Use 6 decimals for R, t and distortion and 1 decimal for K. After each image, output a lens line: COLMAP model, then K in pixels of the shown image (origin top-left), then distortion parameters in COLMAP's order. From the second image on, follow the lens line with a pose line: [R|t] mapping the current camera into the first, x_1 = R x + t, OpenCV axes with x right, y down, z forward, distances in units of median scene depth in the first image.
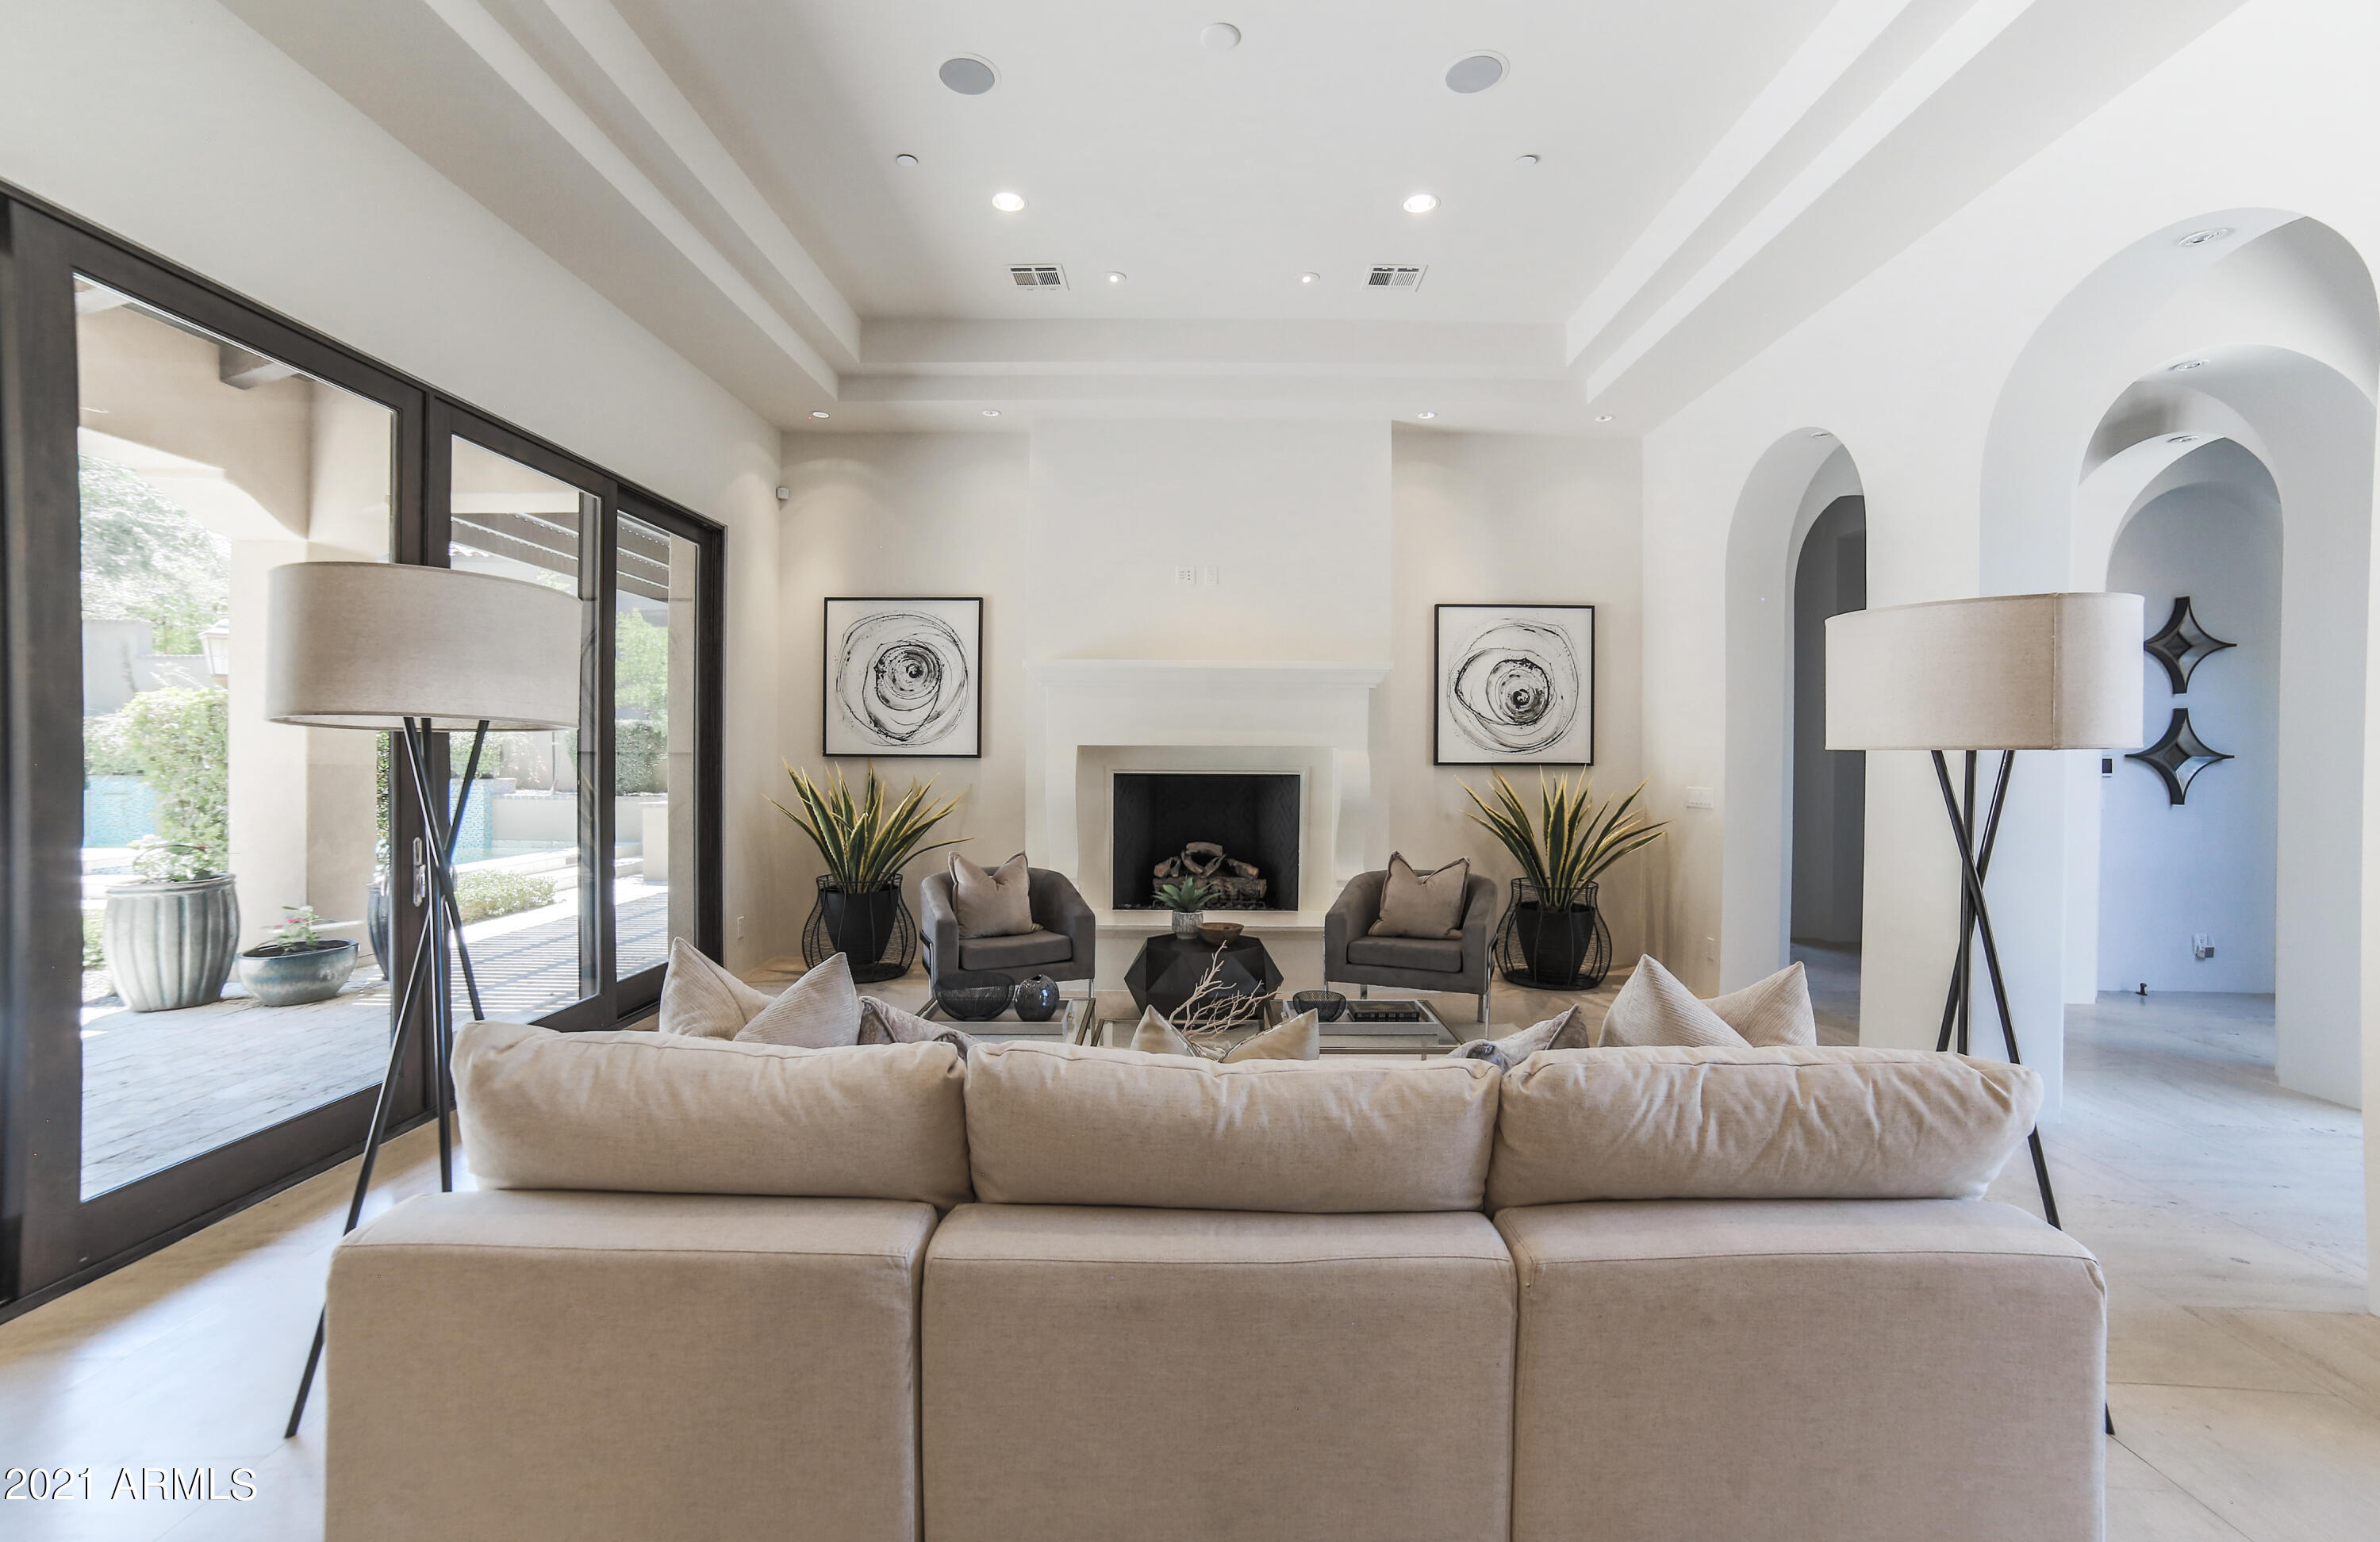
lens RADIAL K [[1009.1, 0, 1196.6], [0, 1009.1, 766.9], [0, 0, 1]] dist [-0.083416, 0.045794]
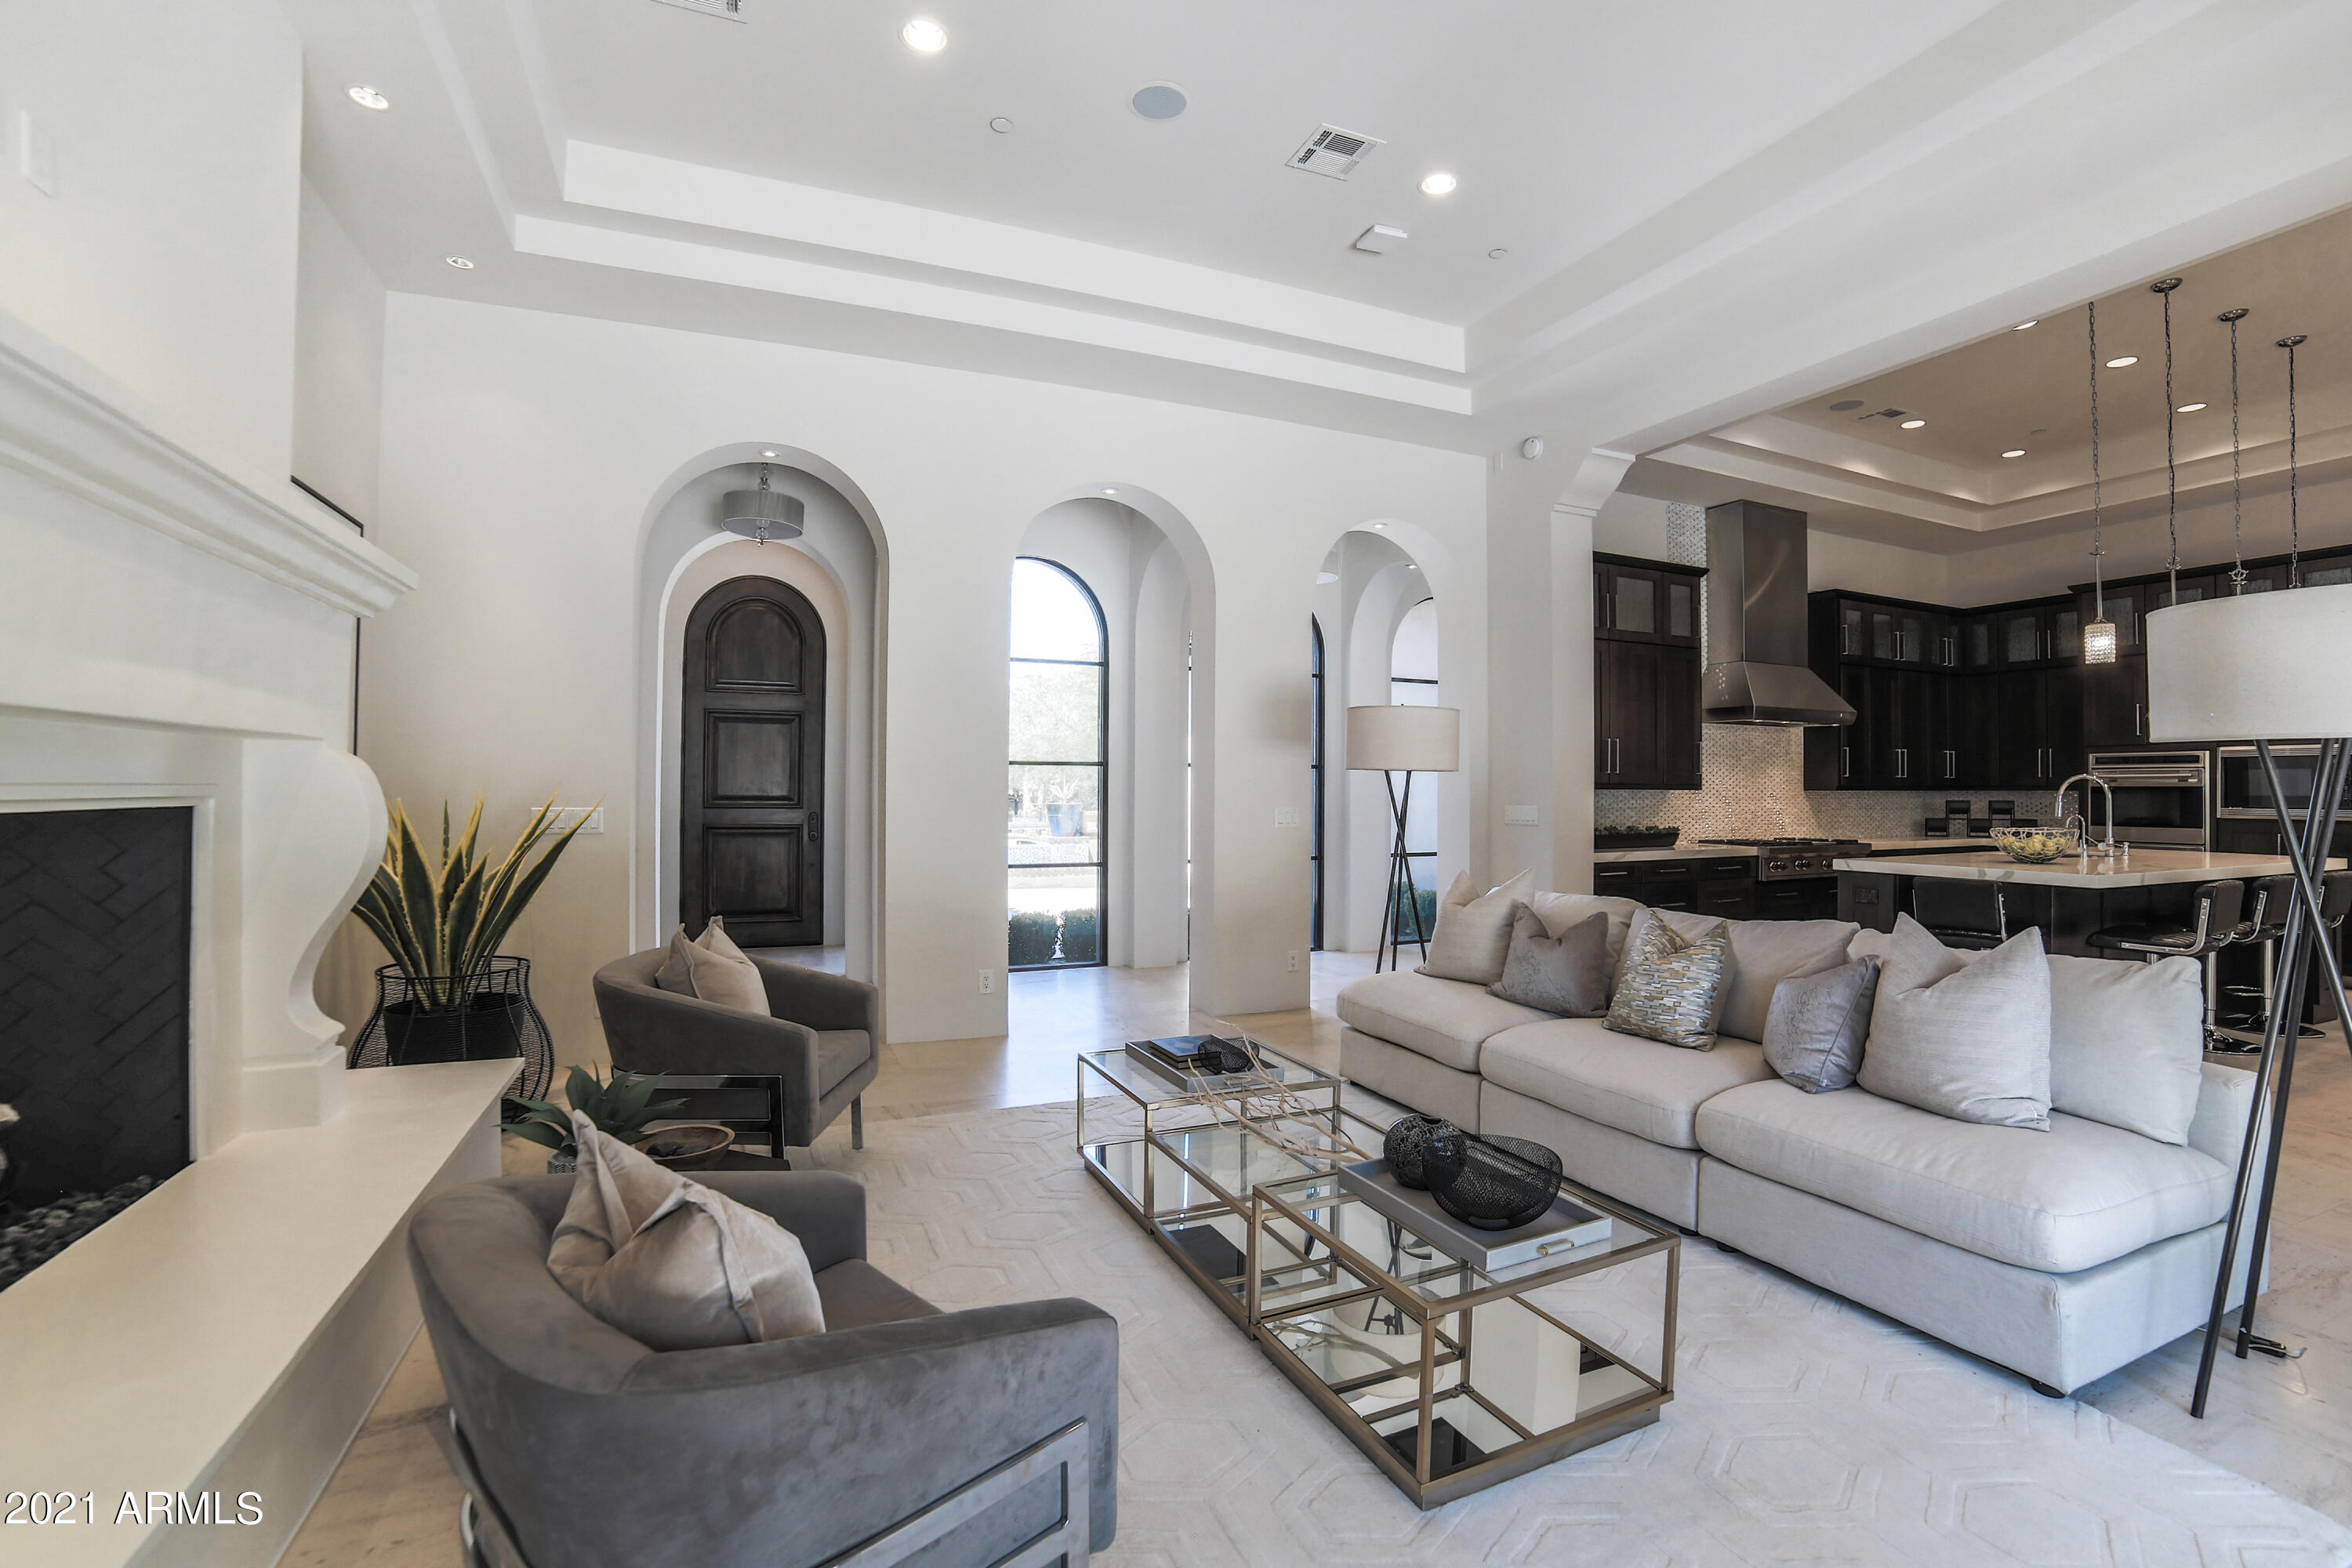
lens RADIAL K [[1064.4, 0, 1173.8], [0, 1064.4, 777.9], [0, 0, 1]] dist [-0.112933, 0.044761]
pose [[-0.410014, 0.000734, 0.912079, -0.488360], [0.003274, 0.999994, 0.000667, -0.001510], [-0.912073, 0.003260, -0.410014, 1.003009]]
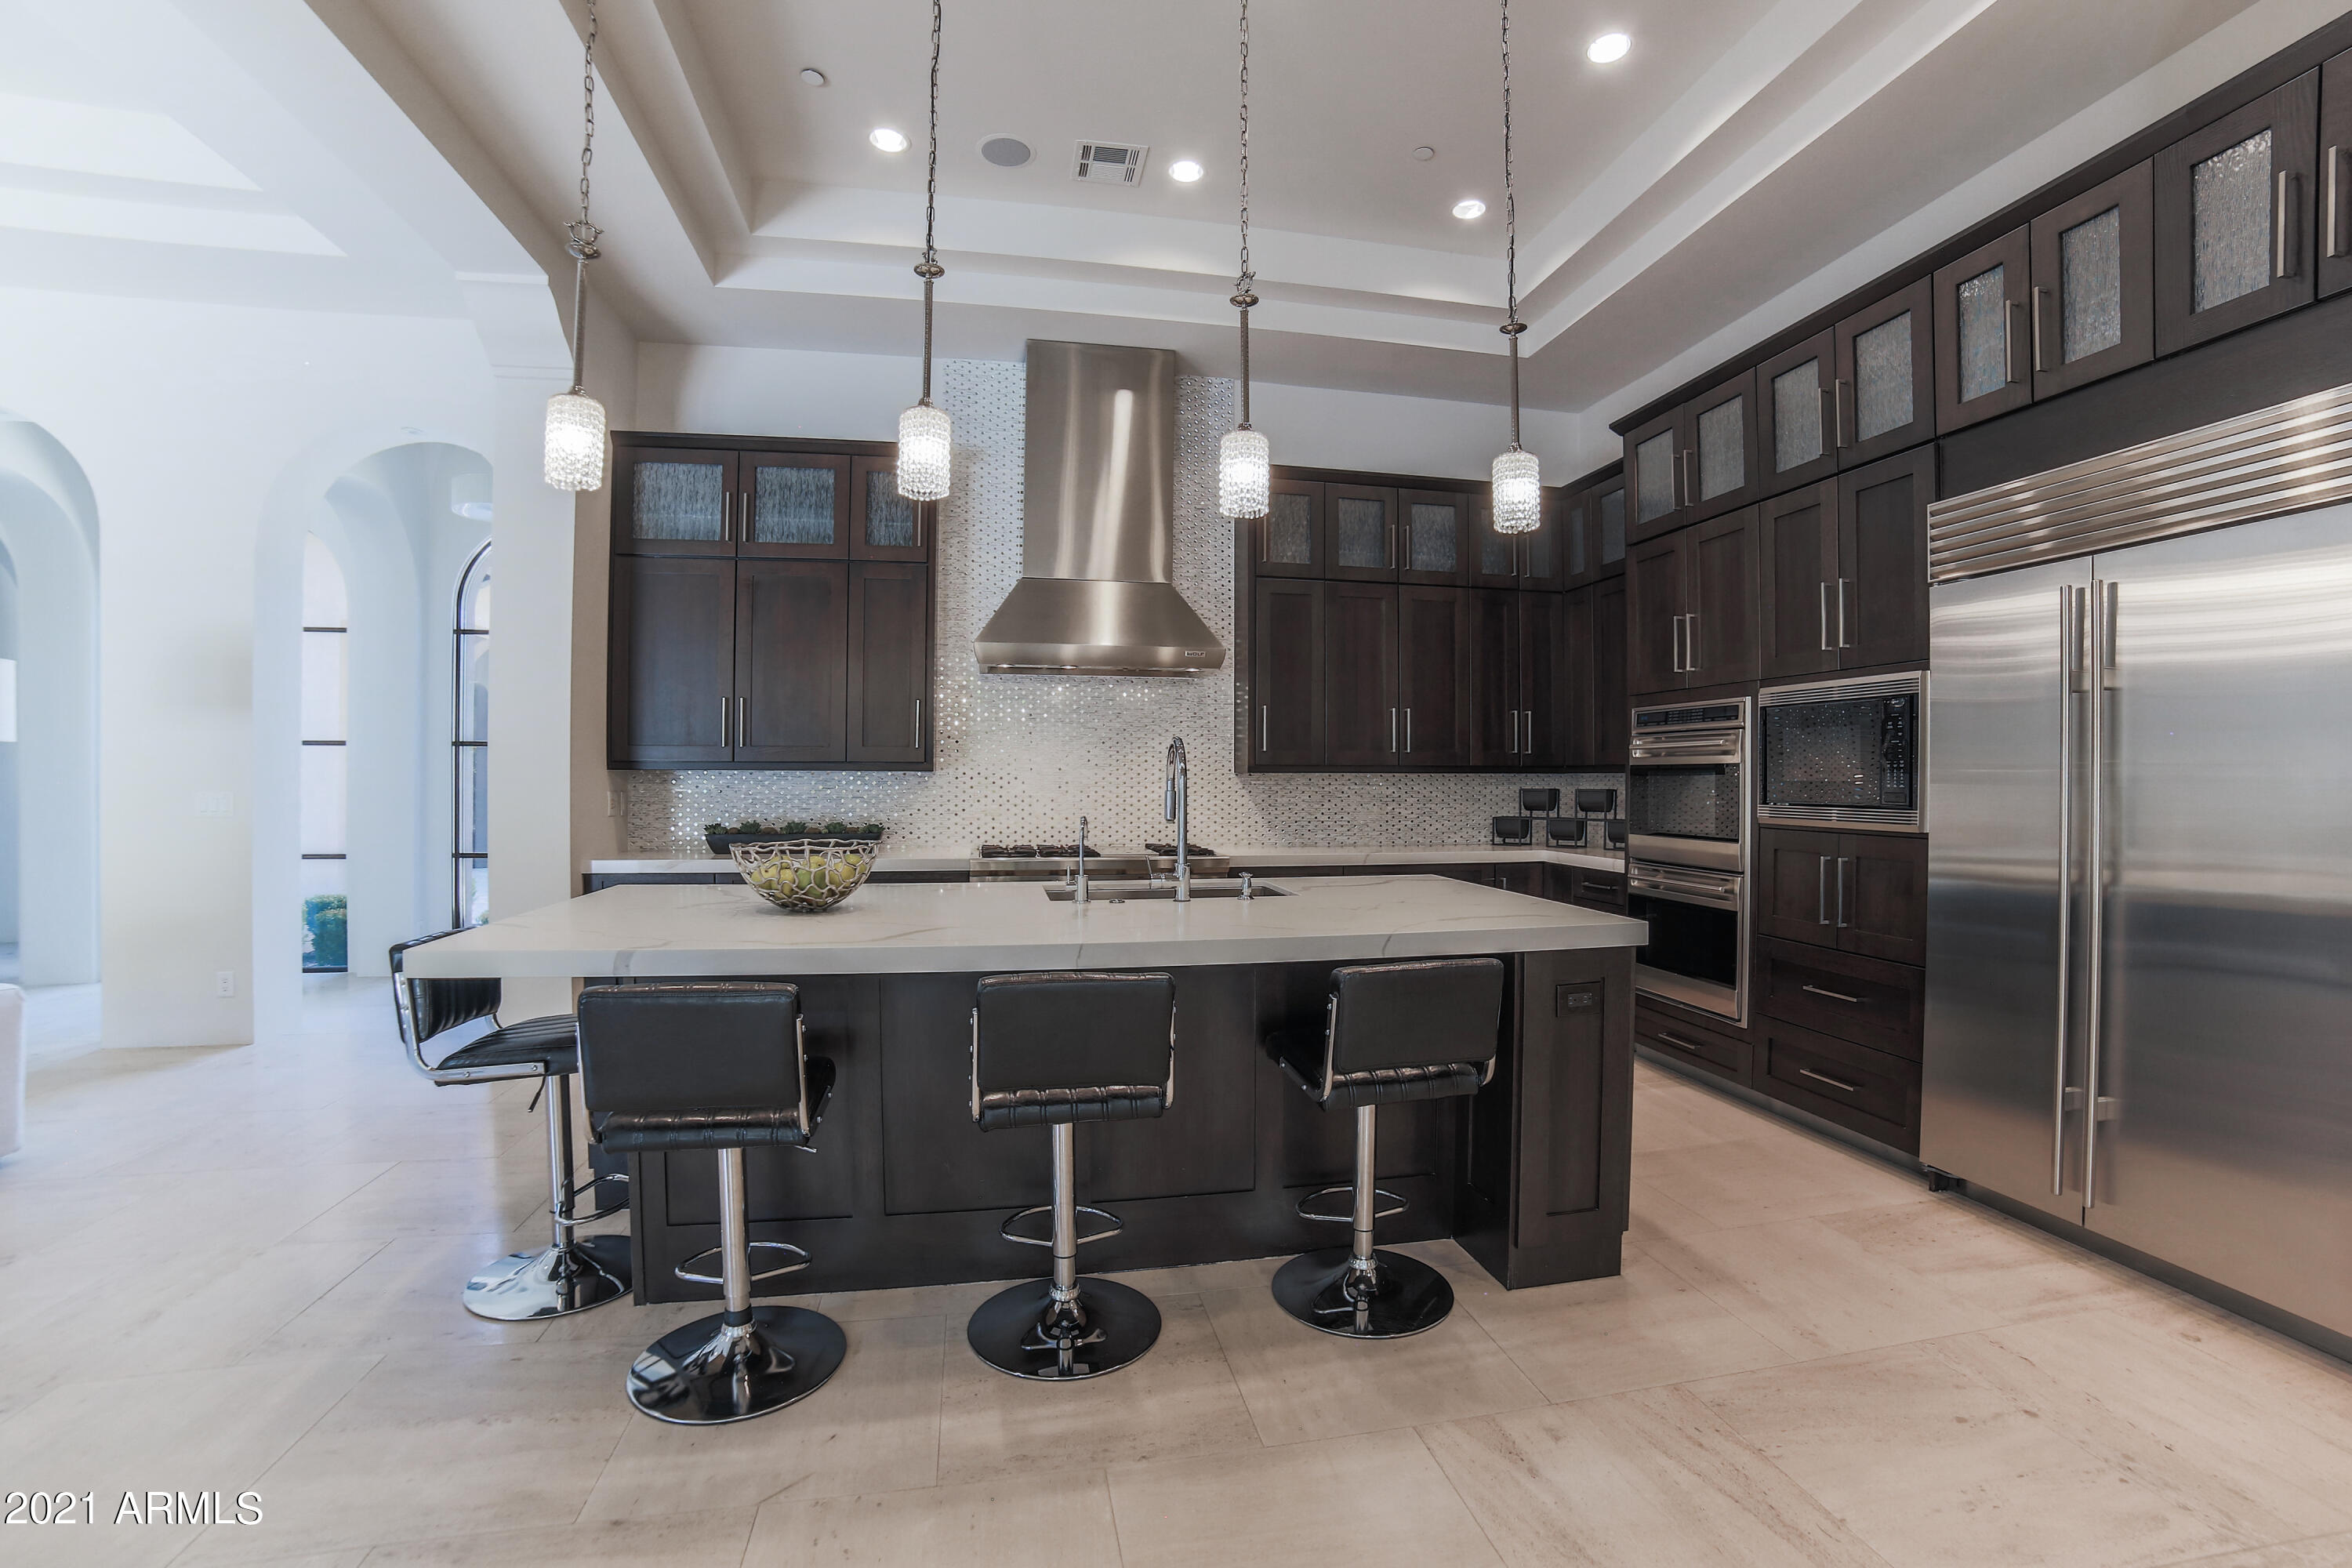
lens RADIAL K [[1064.4, 0, 1173.8], [0, 1064.4, 777.9], [0, 0, 1]] dist [-0.112933, 0.044761]
pose [[-0.198758, -0.006442, 0.980028, -0.491483], [0.006702, 0.999946, 0.007932, 0.017815], [-0.980026, 0.008145, -0.198704, -0.233408]]
